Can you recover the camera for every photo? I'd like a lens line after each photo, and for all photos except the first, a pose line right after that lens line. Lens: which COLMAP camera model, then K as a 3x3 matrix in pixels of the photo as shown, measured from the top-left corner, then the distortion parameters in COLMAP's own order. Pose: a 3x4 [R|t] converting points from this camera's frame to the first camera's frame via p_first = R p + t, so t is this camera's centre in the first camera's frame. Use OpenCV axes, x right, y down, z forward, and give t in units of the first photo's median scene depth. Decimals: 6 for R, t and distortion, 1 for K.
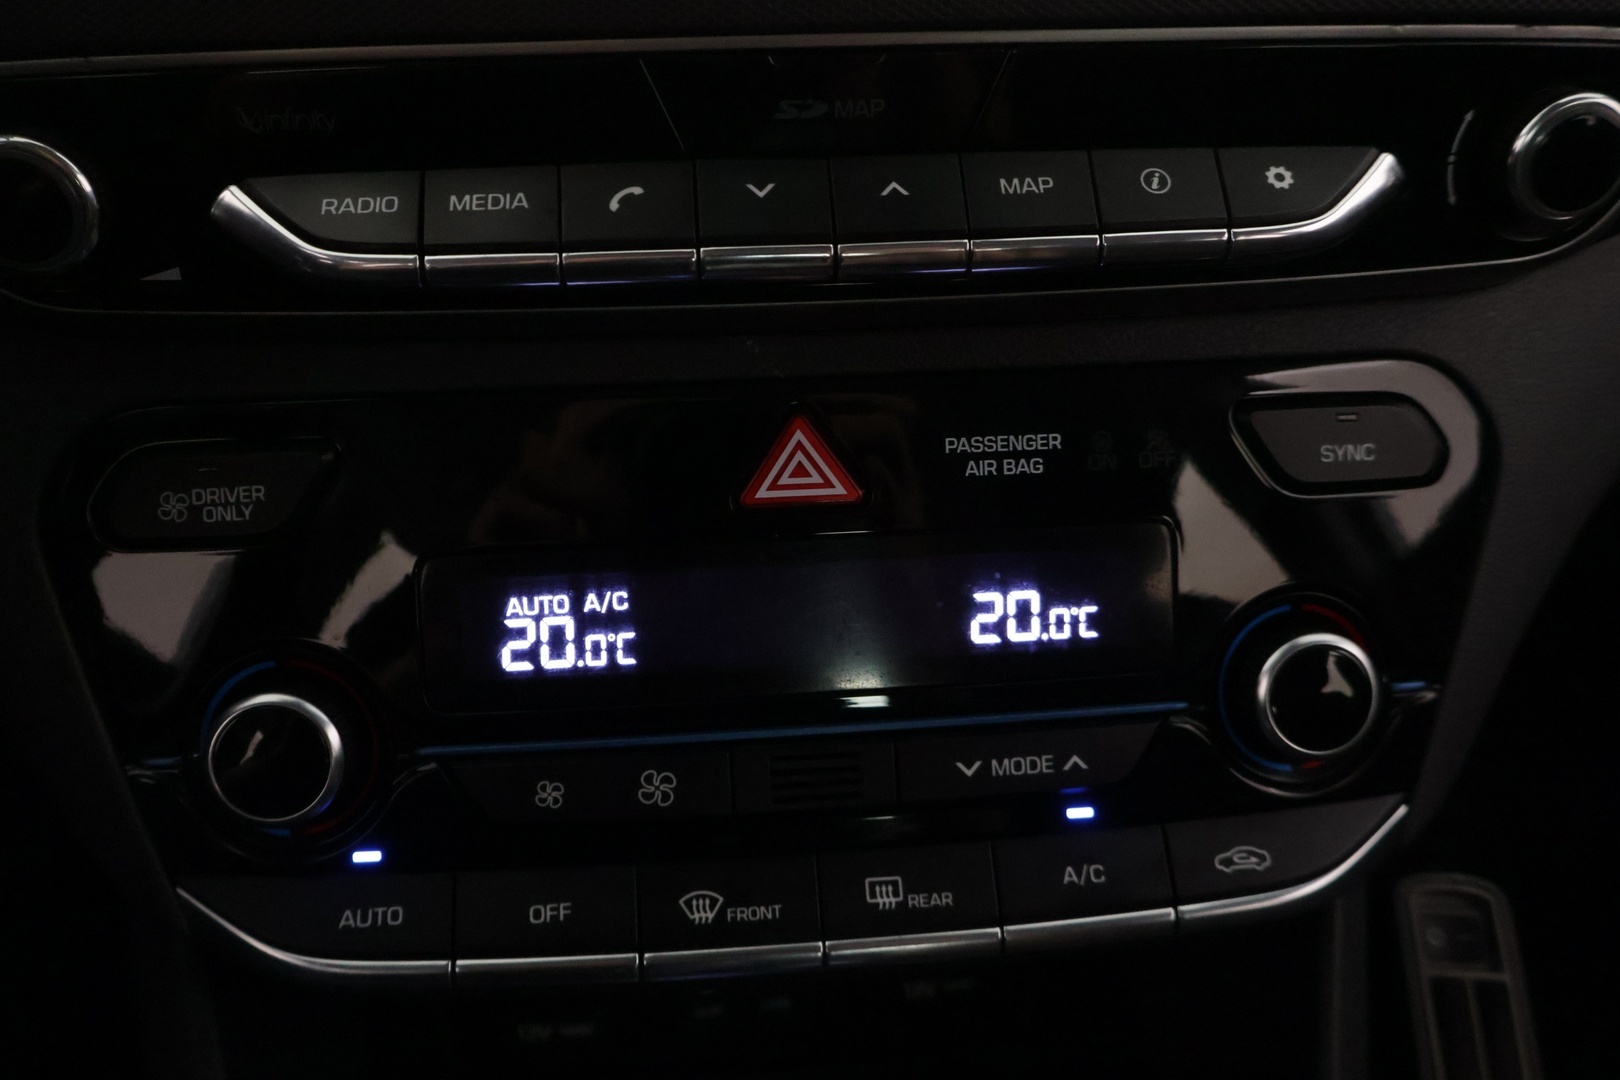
lens RADIAL K [[1354.7, 0, 804.3], [0, 1354.7, 532.5], [0, 0, 1]] dist [-0.006741, 0.013605]
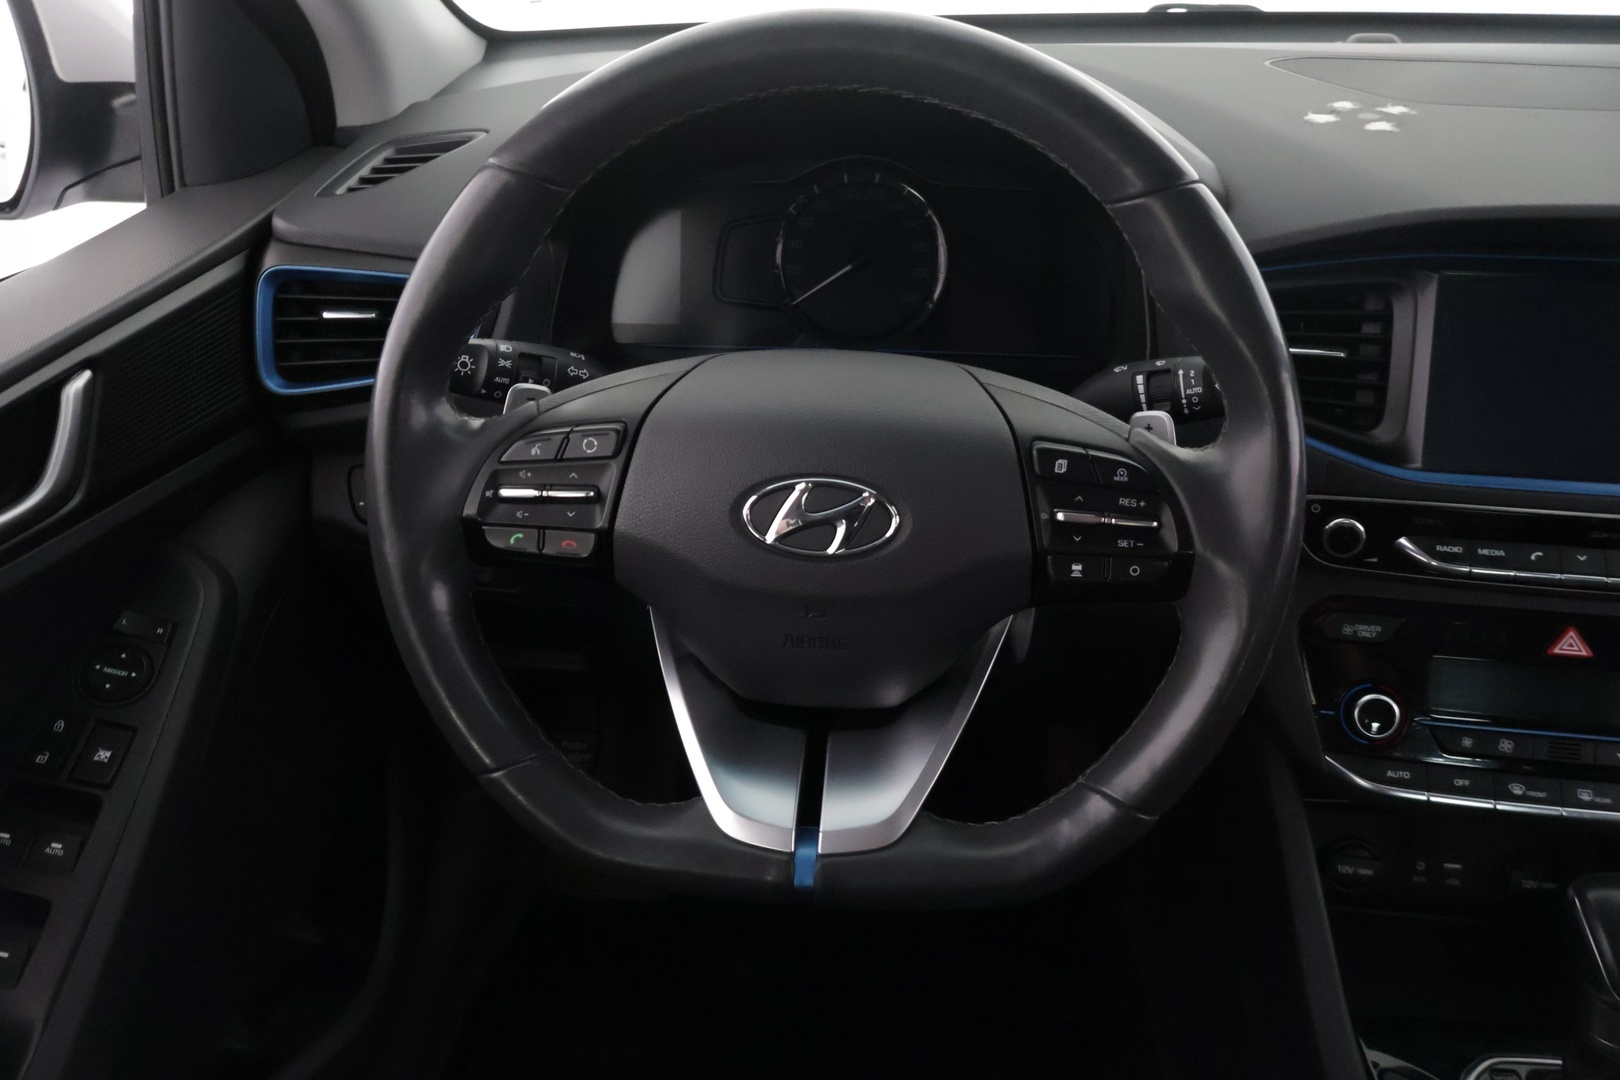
lens RADIAL K [[1354.7, 0, 800.9], [0, 1354.7, 537.2], [0, 0, 1]] dist [-0.006741, 0.013605]
pose [[0.965405, 0.113391, -0.234809, -0.947477], [-0.130098, 0.989869, -0.056872, 0.106980], [0.225982, 0.085453, 0.970376, -2.235067]]
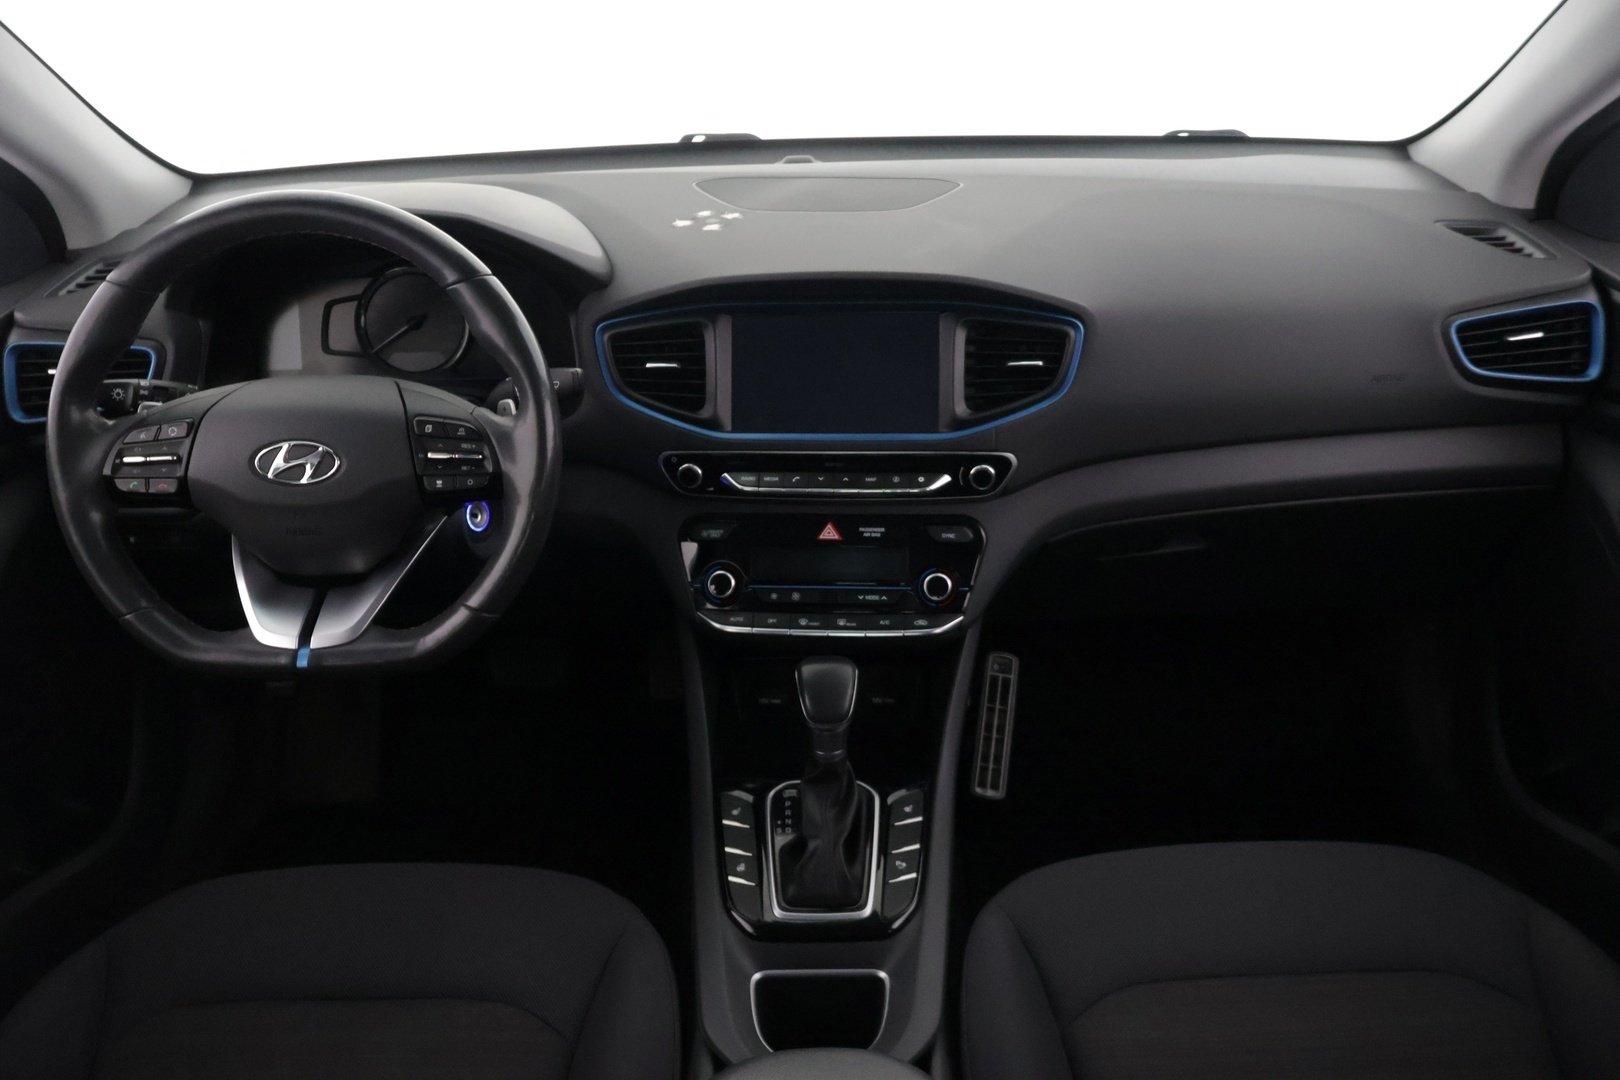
lens RADIAL K [[1354.7, 0, 805.9], [0, 1354.7, 536.7], [0, 0, 1]] dist [-0.006741, 0.013605]
pose [[0.984180, 0.049621, -0.170079, 0.742860], [-0.068106, 0.992176, -0.104633, 0.482529], [0.163556, 0.114562, 0.979860, -3.780971]]
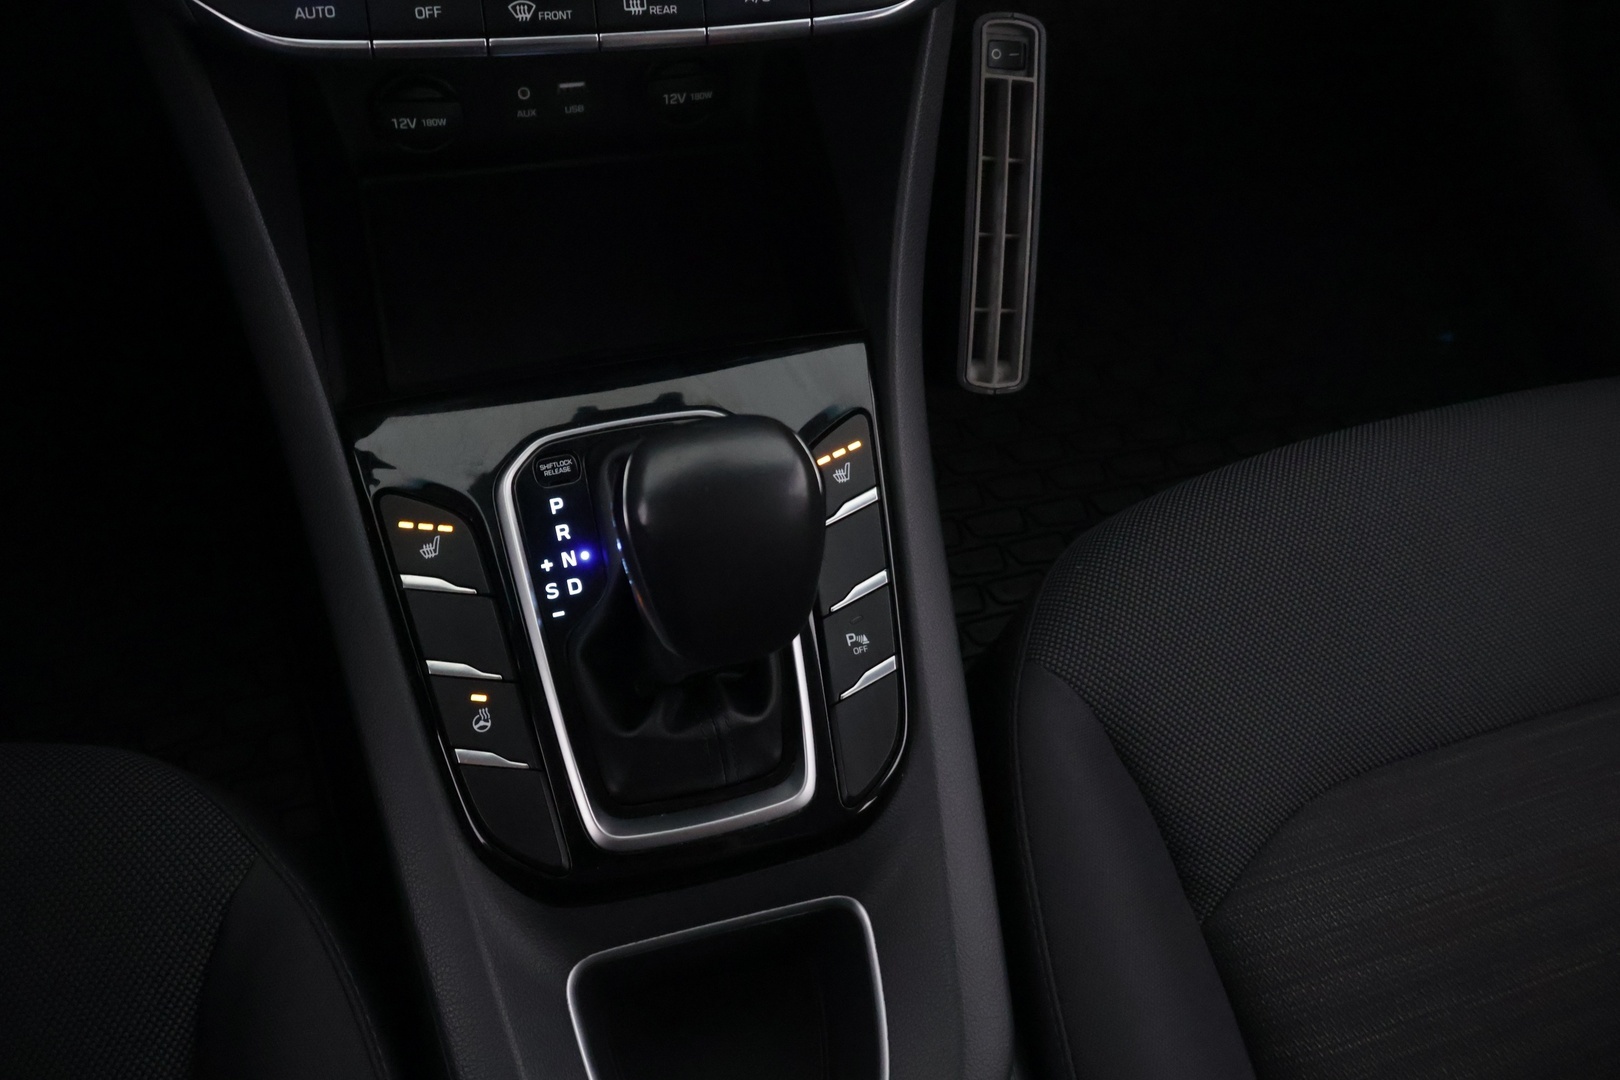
lens RADIAL K [[1354.7, 0, 809.1], [0, 1354.7, 534.4], [0, 0, 1]] dist [-0.006741, 0.013605]
pose [[0.989951, -0.032636, 0.137593, 0.021670], [-0.047213, 0.840890, 0.539143, -0.090694], [-0.133296, -0.540221, 0.830899, -0.755762]]
